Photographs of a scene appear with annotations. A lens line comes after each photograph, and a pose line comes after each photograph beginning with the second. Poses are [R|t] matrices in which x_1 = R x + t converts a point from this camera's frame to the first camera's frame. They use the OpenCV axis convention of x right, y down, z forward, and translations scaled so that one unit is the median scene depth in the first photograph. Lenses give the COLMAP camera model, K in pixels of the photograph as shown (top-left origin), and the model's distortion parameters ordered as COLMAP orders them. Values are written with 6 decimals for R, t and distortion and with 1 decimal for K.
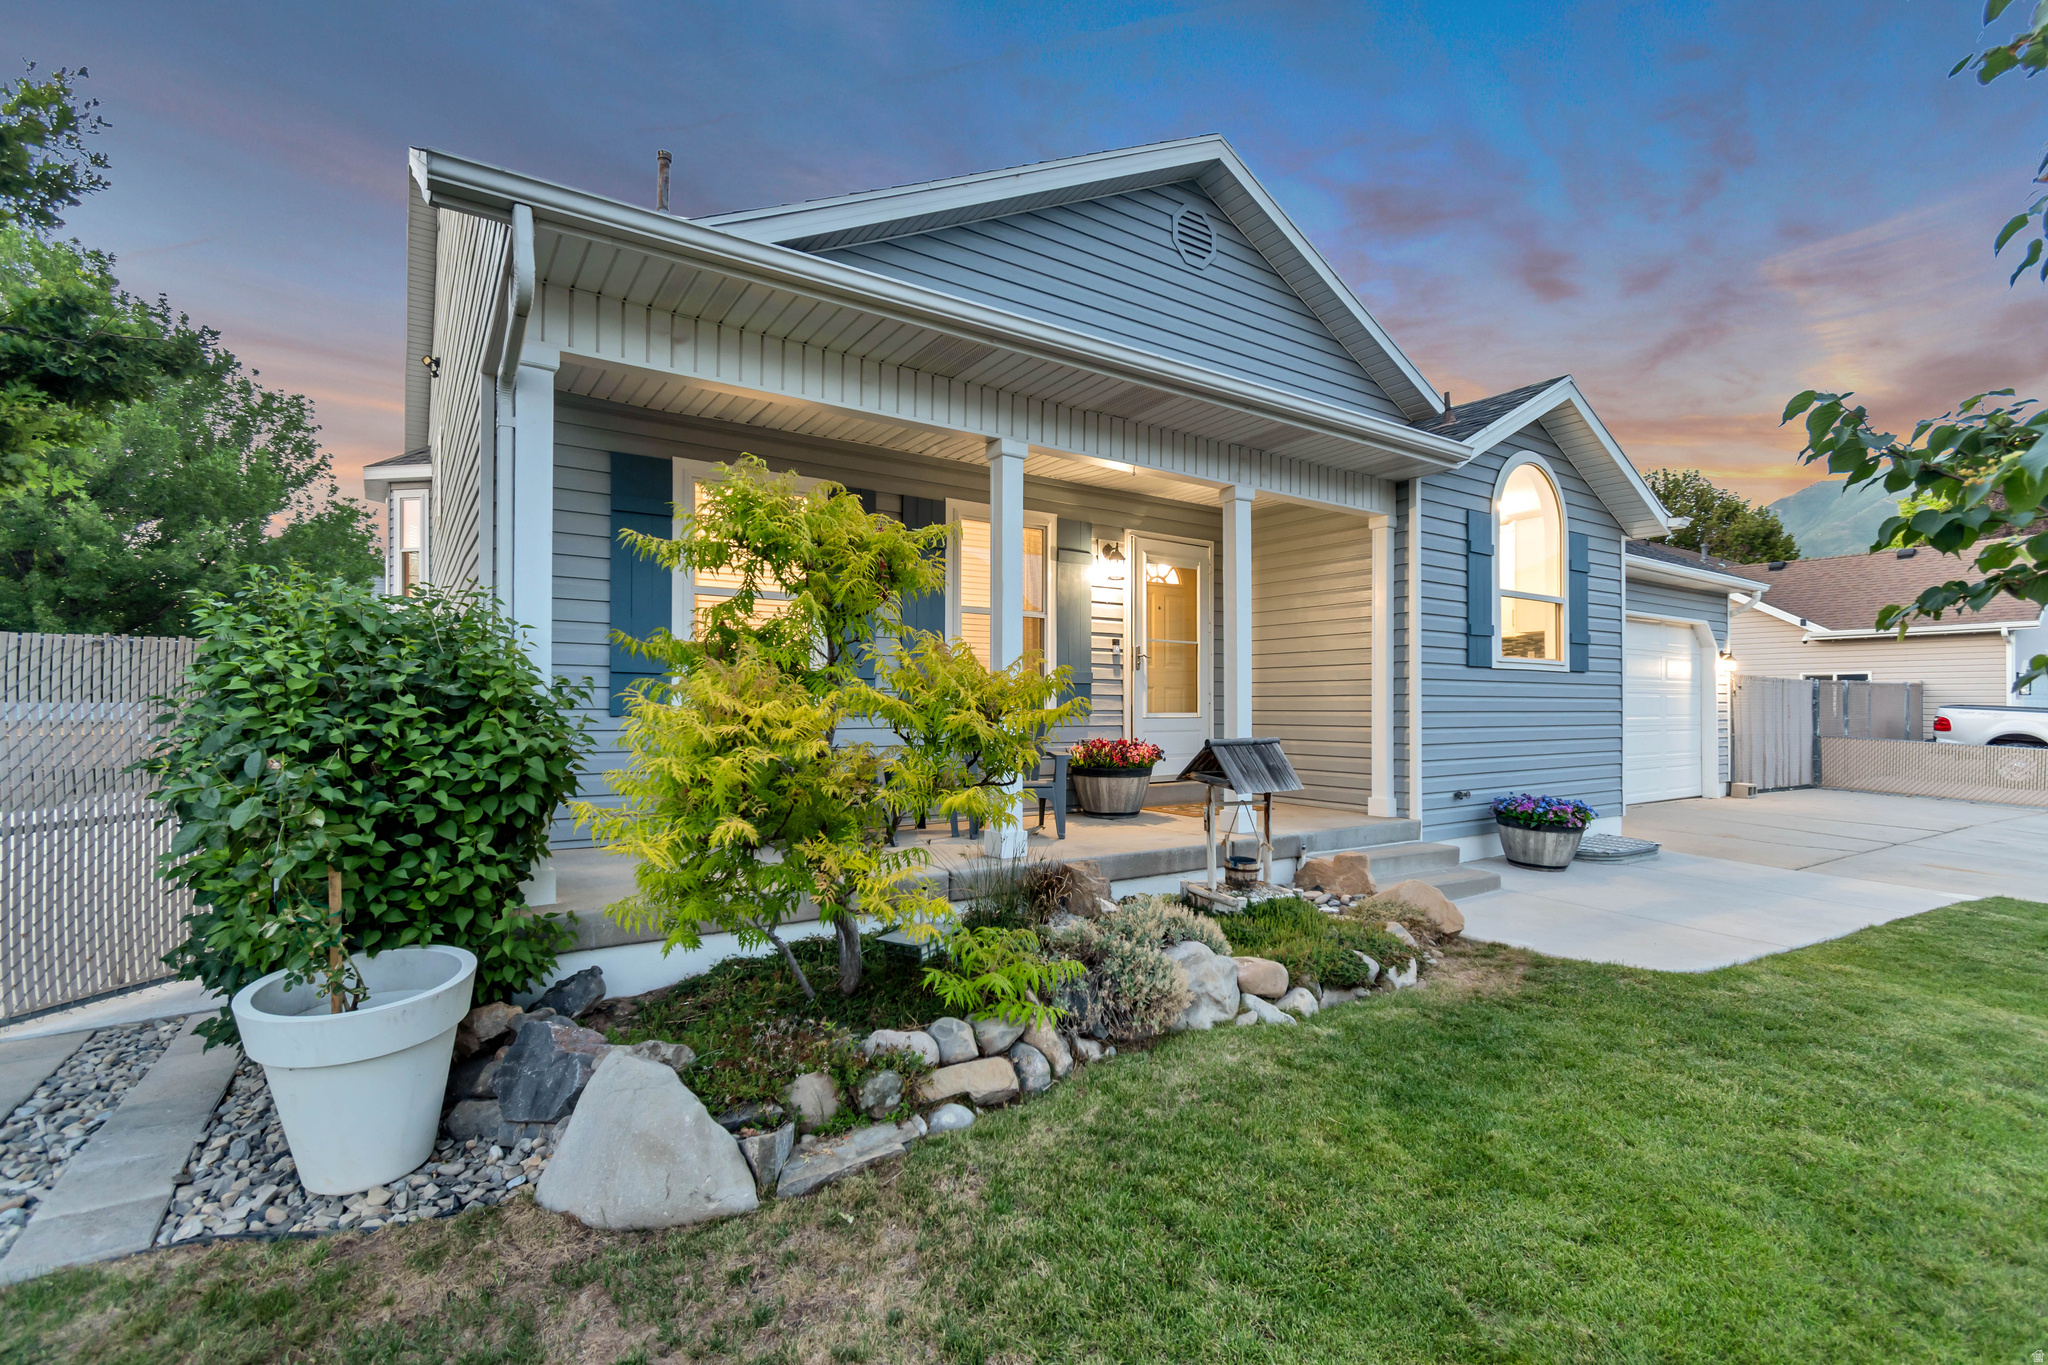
lens RADIAL K [[918.0, 0, 1027.8], [0, 918.0, 693.6], [0, 0, 1]] dist [0.001083, -0.000321]
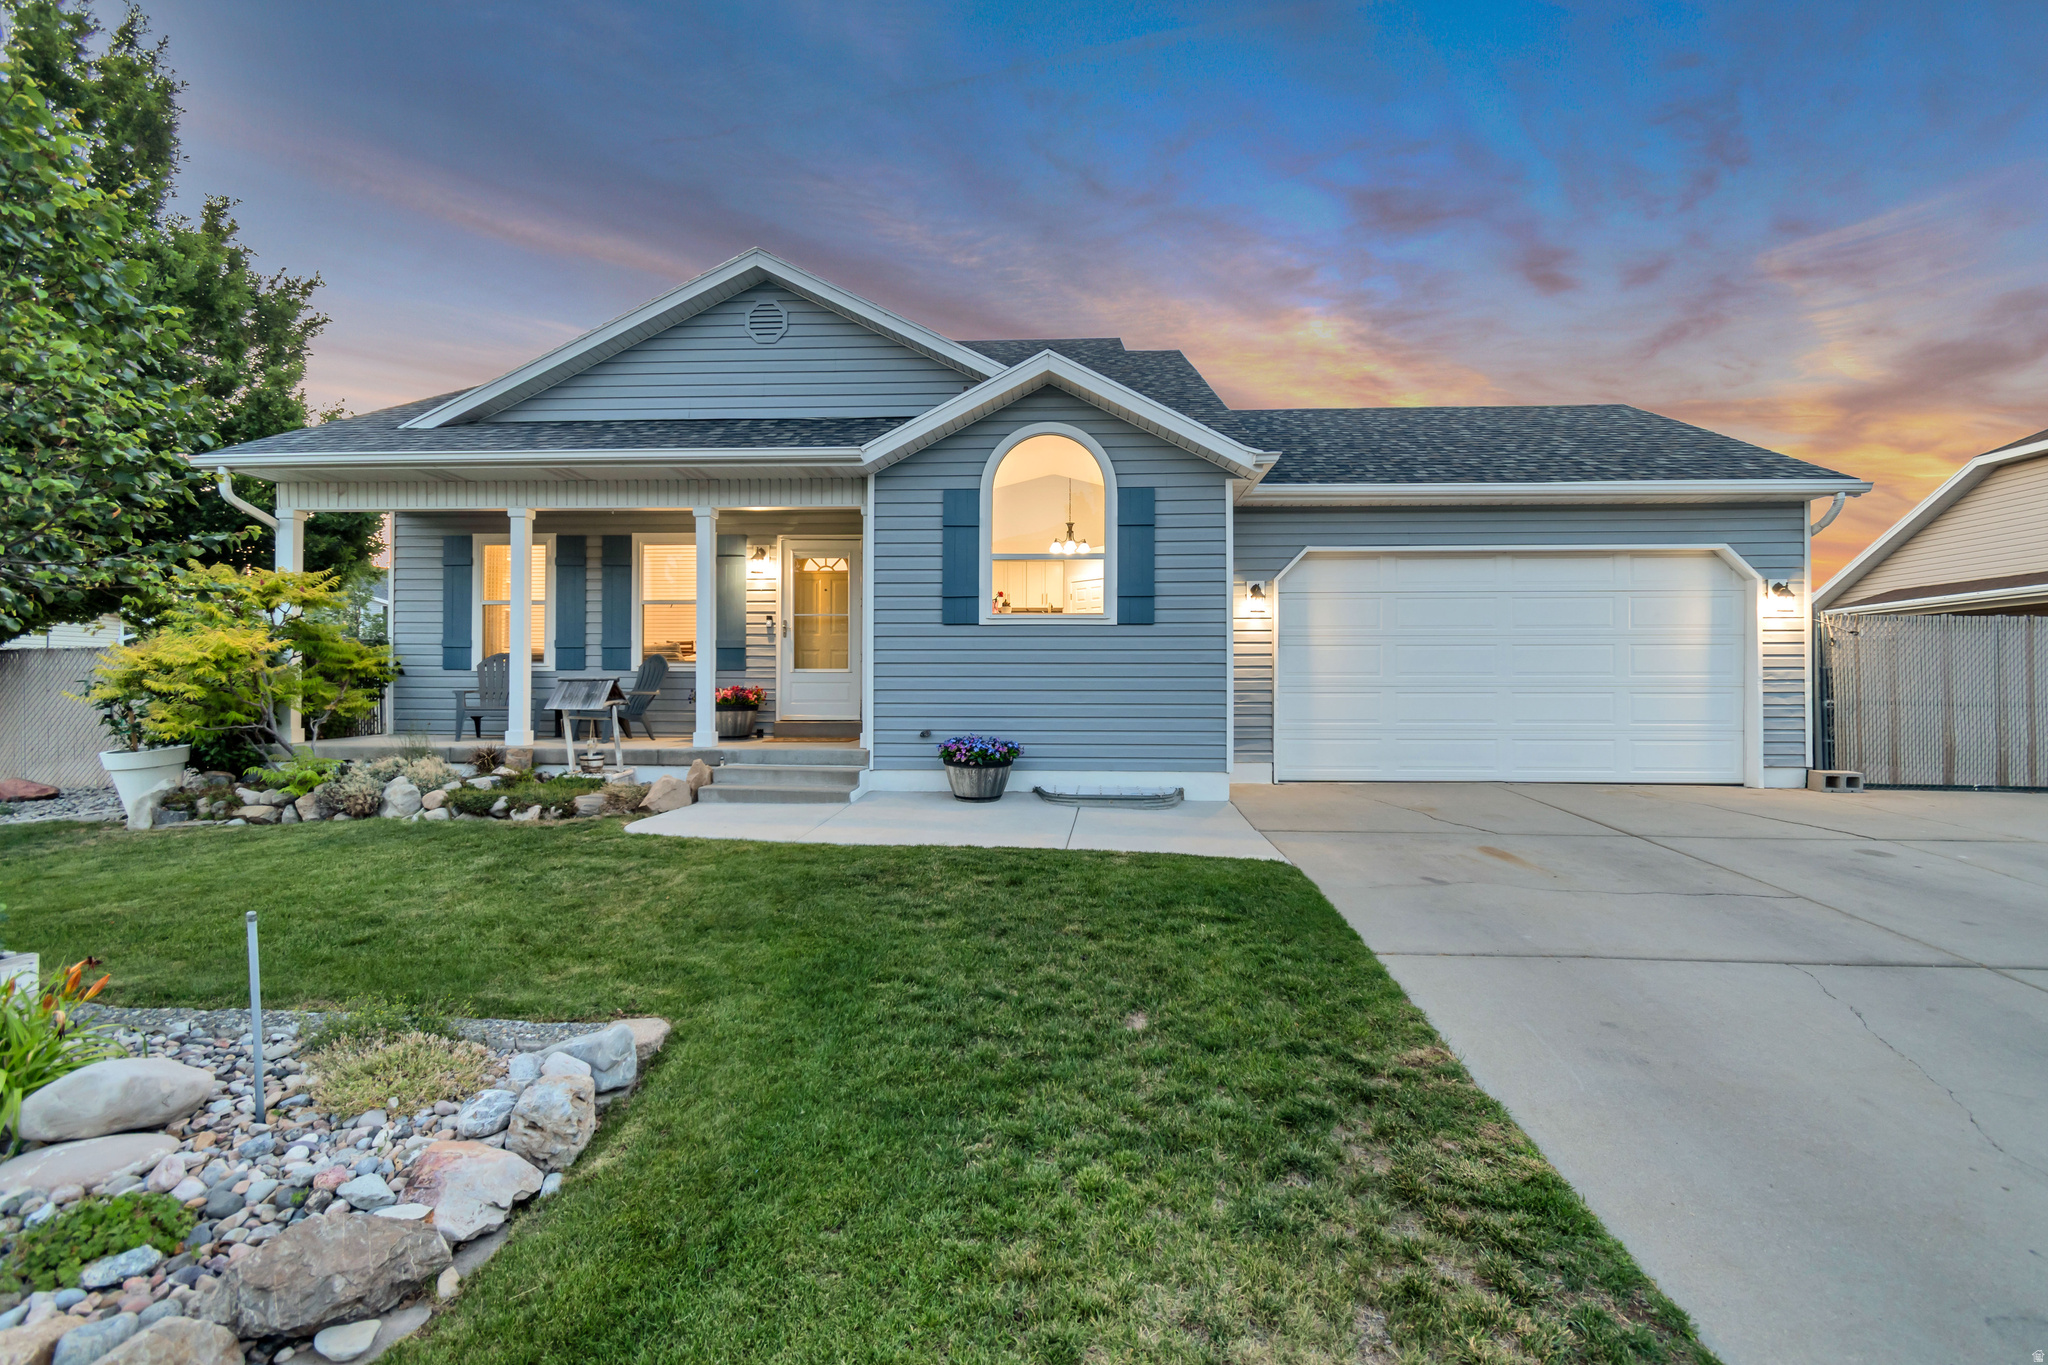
lens RADIAL K [[902.4, 0, 1023.9], [0, 902.4, 673.0], [0, 0, 1]] dist [0.001654, -0.000536]
pose [[0.789979, -0.009488, -0.613061, 1.251955], [0.006623, 0.999954, -0.006941, 0.040303], [0.613098, 0.001423, 0.790005, 0.160071]]
